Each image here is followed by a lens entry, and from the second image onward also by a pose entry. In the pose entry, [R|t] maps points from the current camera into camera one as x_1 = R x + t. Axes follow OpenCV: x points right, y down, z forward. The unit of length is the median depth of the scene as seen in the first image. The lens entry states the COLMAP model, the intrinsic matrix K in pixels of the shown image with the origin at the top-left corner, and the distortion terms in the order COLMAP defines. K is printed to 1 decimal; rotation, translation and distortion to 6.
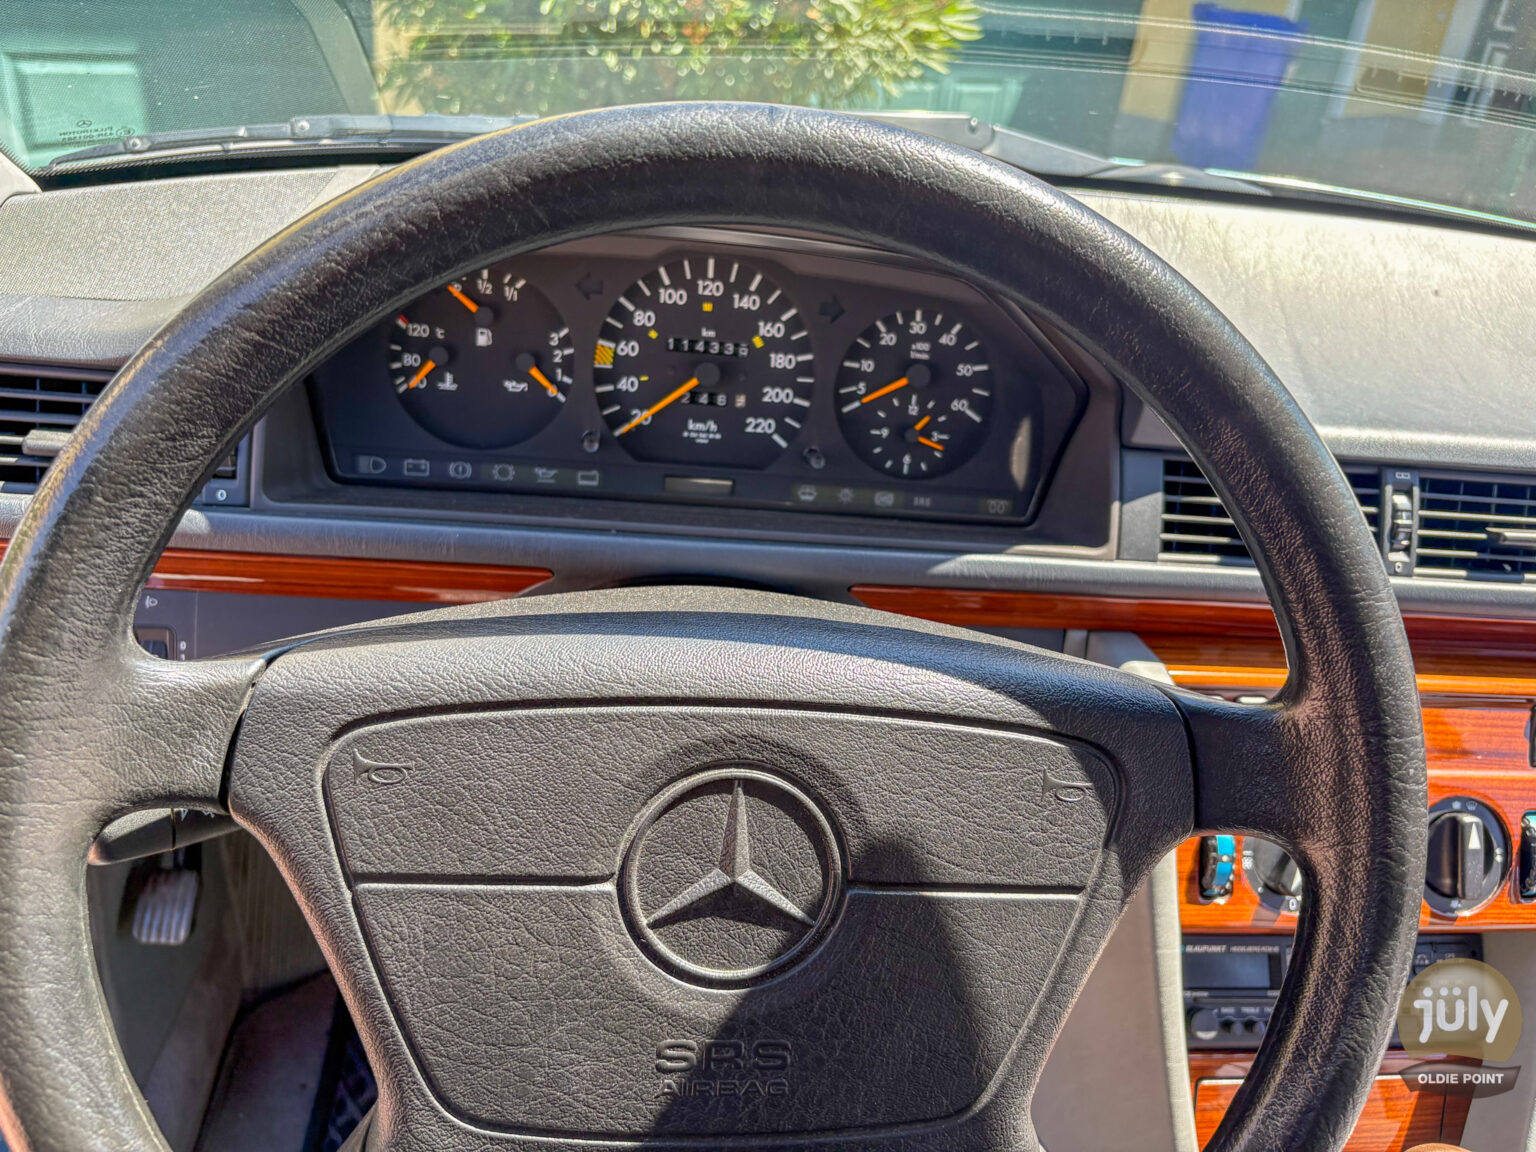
lens RADIAL K [[1175.2, 0, 768.0], [0, 1175.2, 576.0], [0, 0, 1]] dist [0.025887, -0.000640]
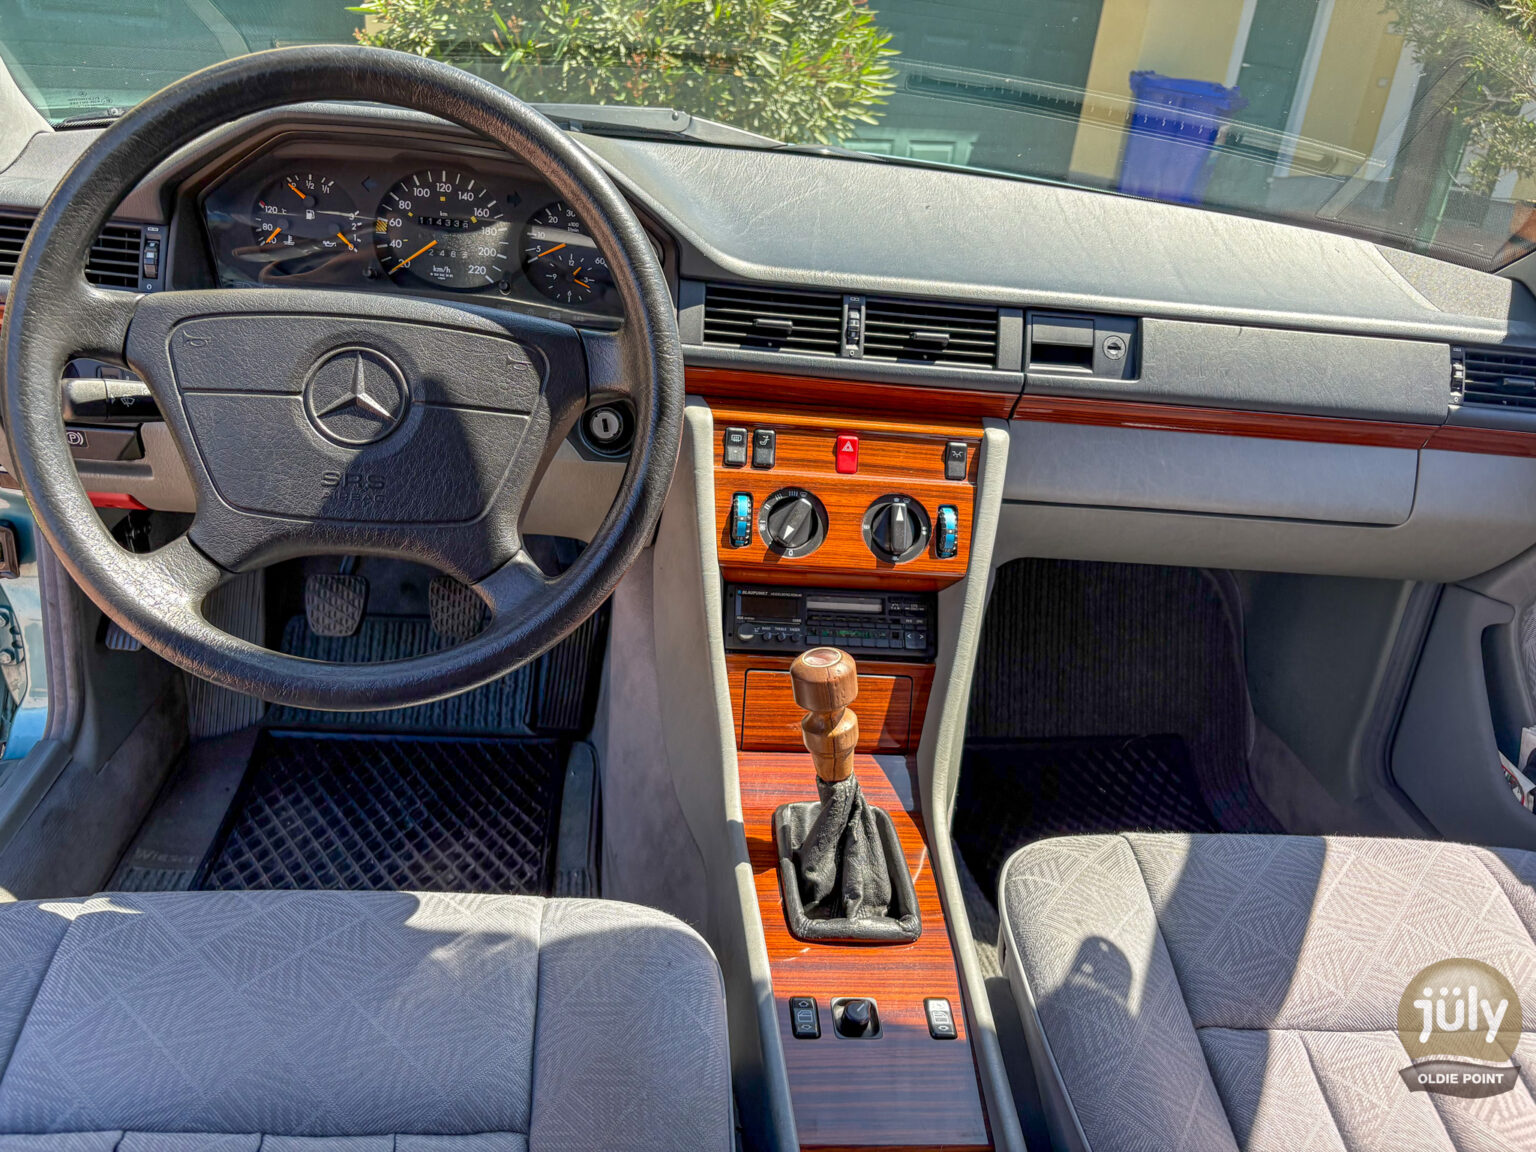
lens RADIAL K [[1175.2, 0, 768.0], [0, 1175.2, 576.0], [0, 0, 1]] dist [0.025887, -0.000640]
pose [[0.999934, 0.000579, -0.011440, 0.449015], [-0.001183, 0.998599, -0.052894, 0.416119], [0.011393, 0.052904, 0.998535, -0.690351]]
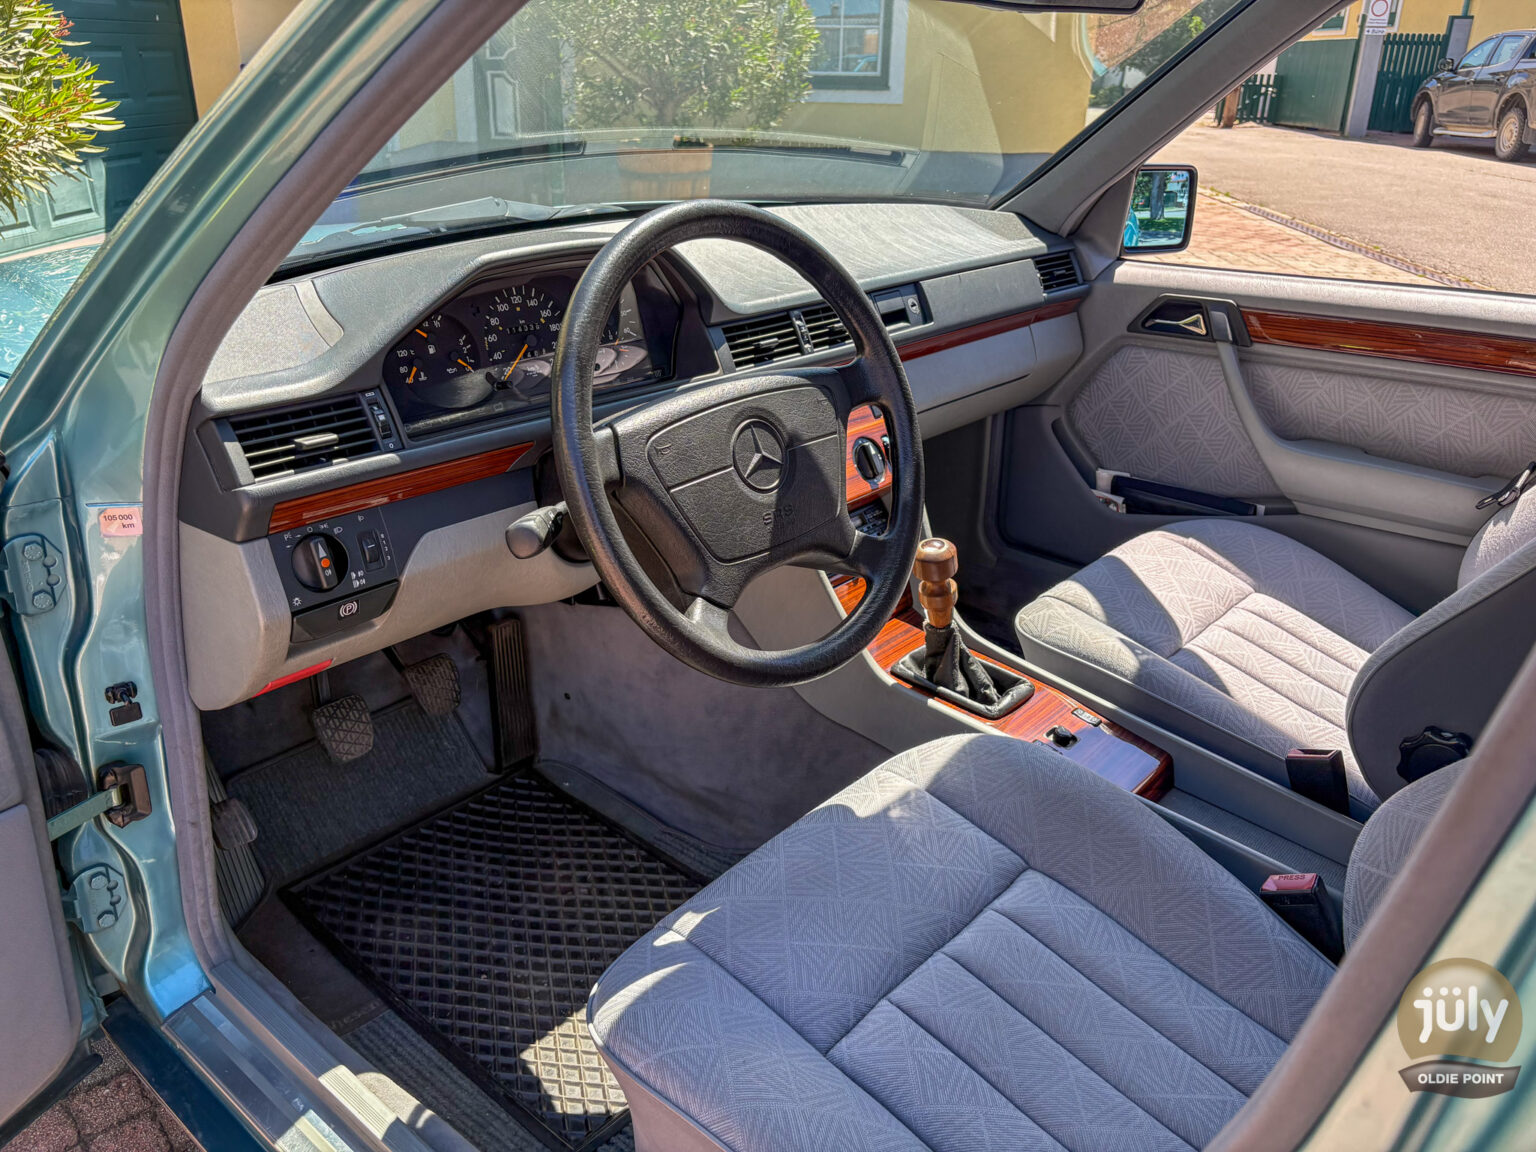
lens RADIAL K [[1175.2, 0, 768.0], [0, 1175.2, 576.0], [0, 0, 1]] dist [0.025887, -0.000640]
pose [[0.726911, -0.358665, 0.585628, -1.086225], [0.373217, 0.922172, 0.101525, 0.143468], [-0.576463, 0.144767, 0.804197, -0.783642]]
